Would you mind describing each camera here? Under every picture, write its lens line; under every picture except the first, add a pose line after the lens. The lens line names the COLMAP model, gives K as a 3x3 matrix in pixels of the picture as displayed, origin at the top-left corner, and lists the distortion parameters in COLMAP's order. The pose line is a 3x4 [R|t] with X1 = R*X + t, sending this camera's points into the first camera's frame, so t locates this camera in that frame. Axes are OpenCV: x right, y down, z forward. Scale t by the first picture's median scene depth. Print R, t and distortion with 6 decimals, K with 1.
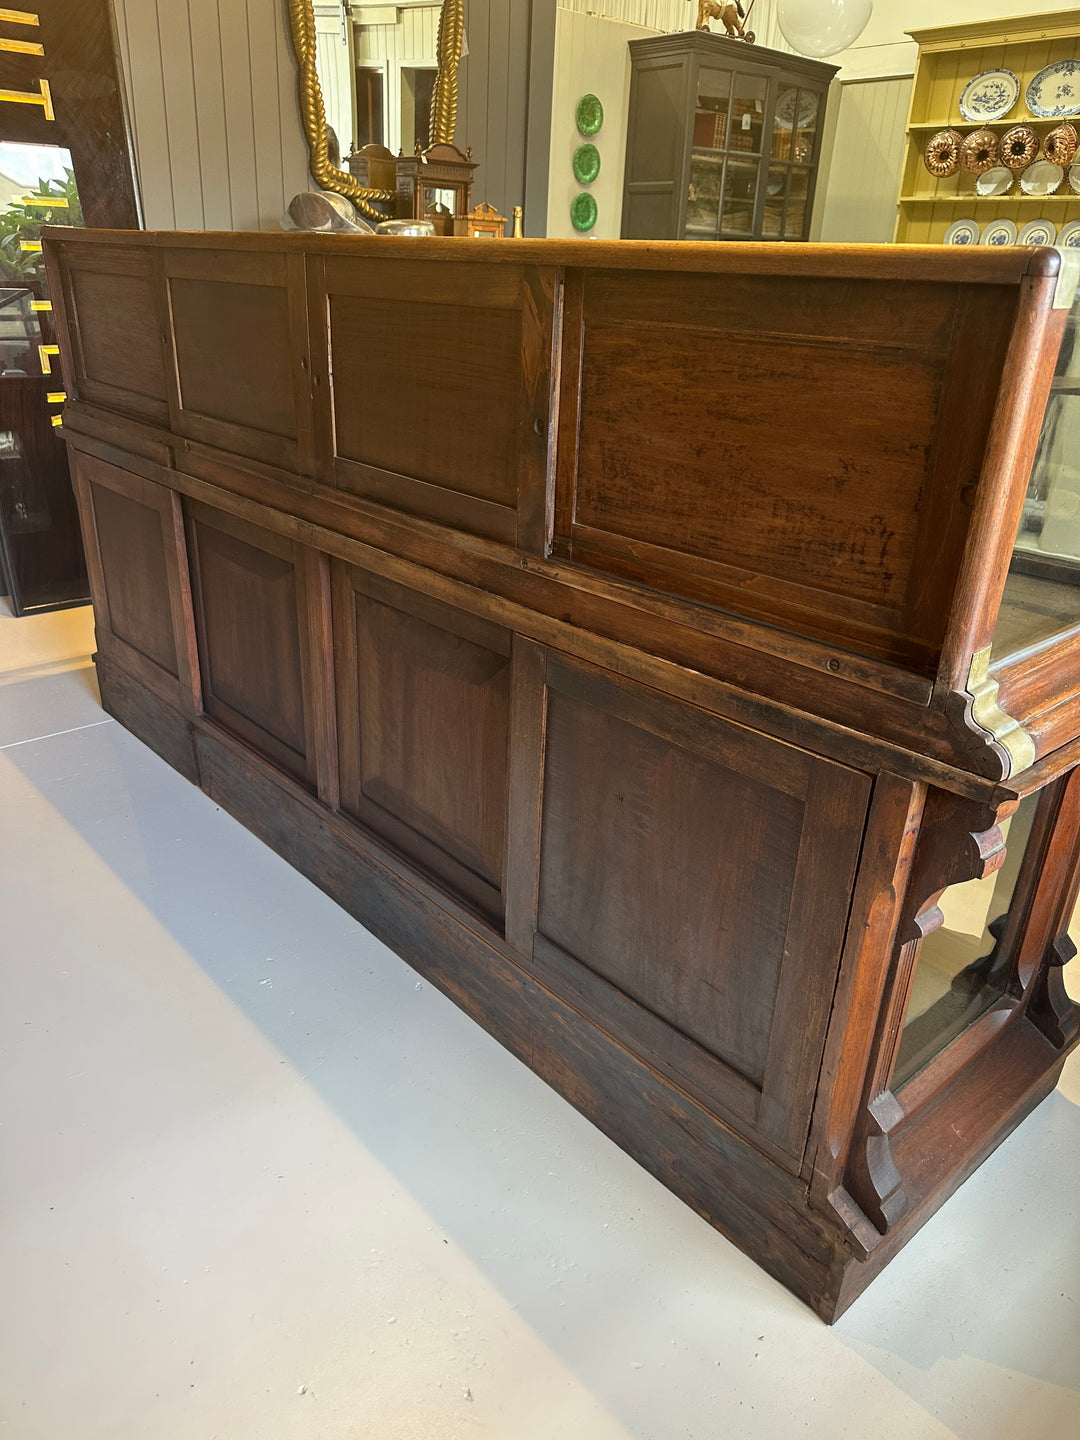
lens RADIAL K [[1030.9, 0, 541.8], [0, 1030.9, 707.8], [0, 0, 1]] dist [0.047952, -0.065786]
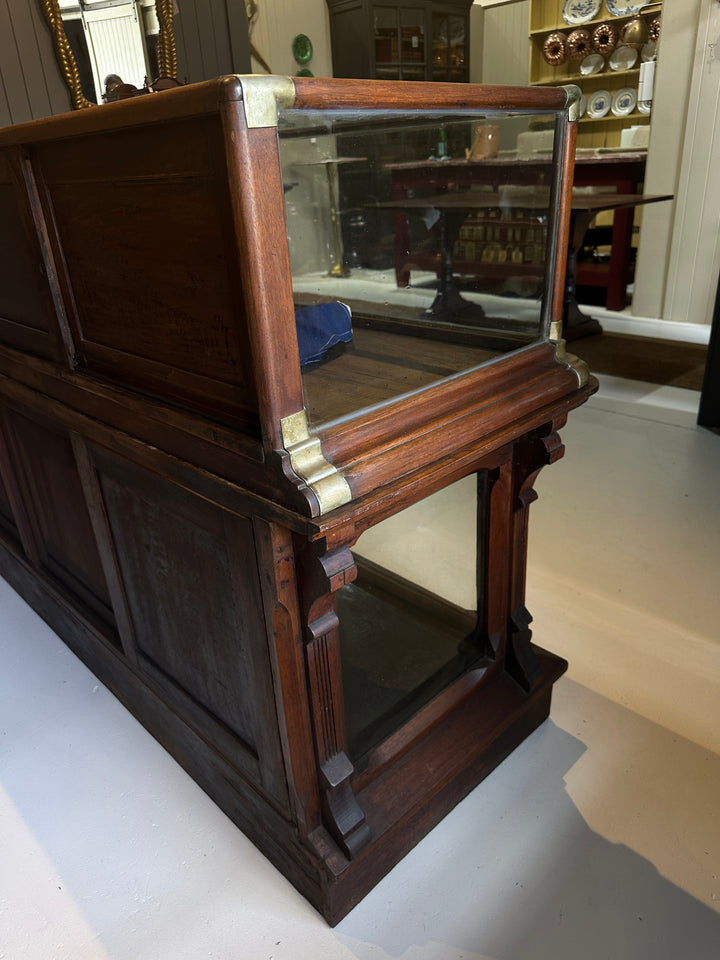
lens RADIAL K [[687.3, 0, 363.8], [0, 687.3, 469.5], [0, 0, 1]] dist [0.047952, -0.065786]
pose [[0.994479, -0.104349, -0.011104, 0.368511], [0.104551, 0.994329, 0.019464, 0.001940], [0.009010, -0.020518, 0.999749, 0.125493]]
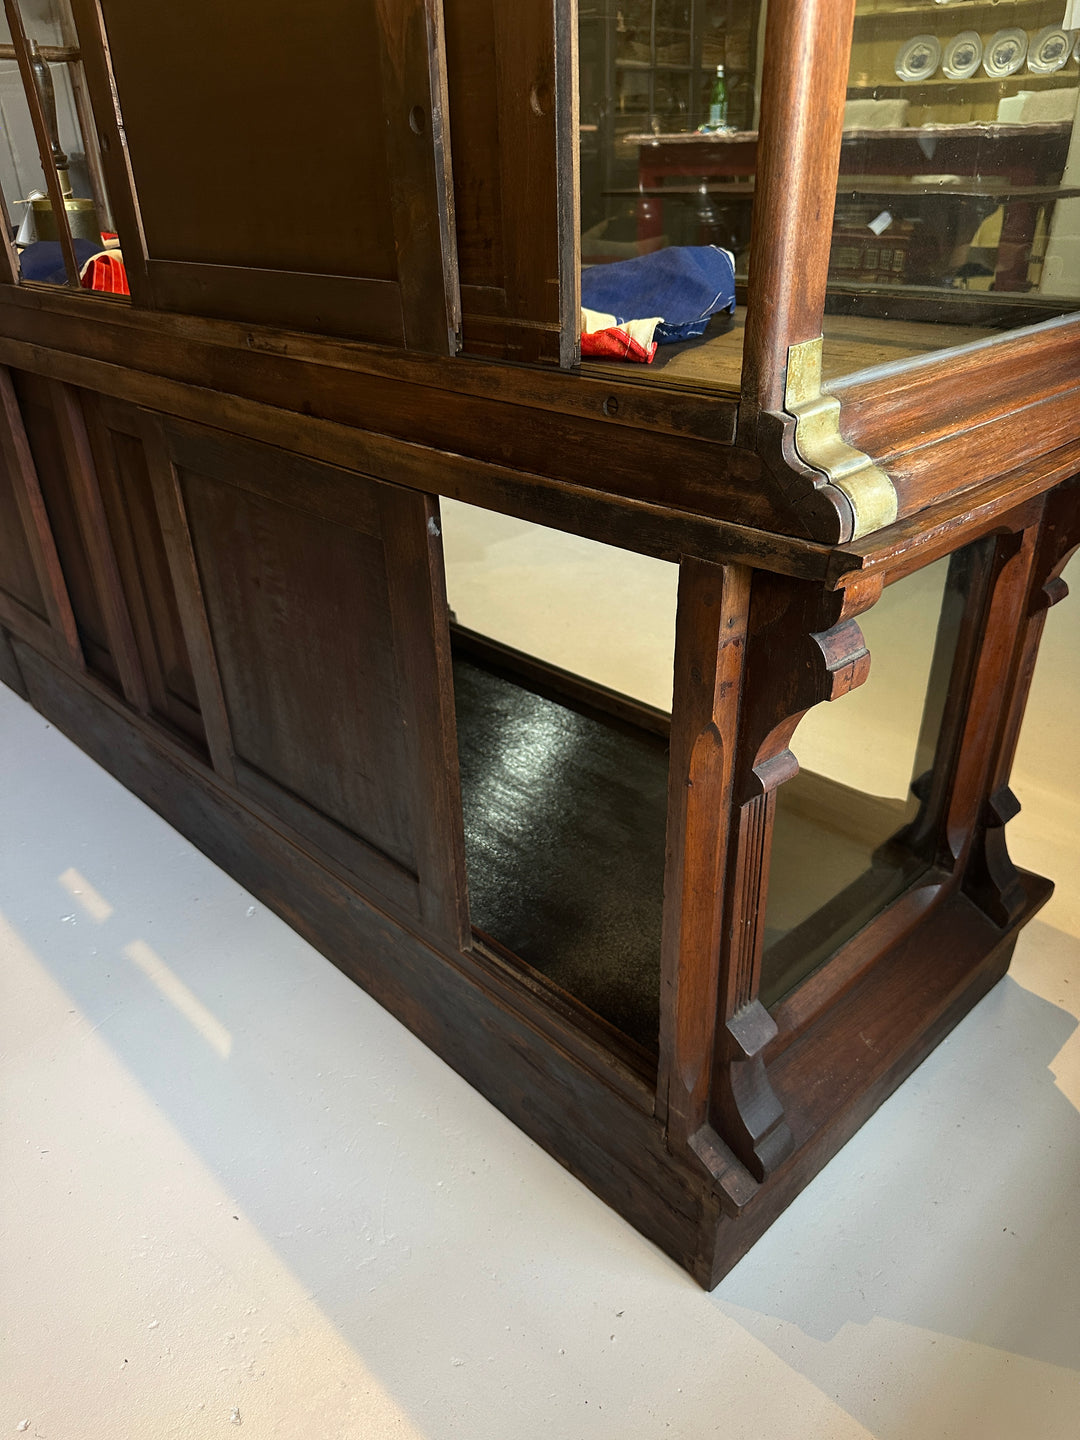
lens RADIAL K [[1030.9, 0, 546.8], [0, 1030.9, 720.6], [0, 0, 1]] dist [0.047952, -0.065786]
pose [[0.997427, -0.071591, -0.003815, 0.179353], [0.071634, 0.993053, 0.093354, 0.075911], [-0.002895, -0.093387, 0.995626, 0.241120]]
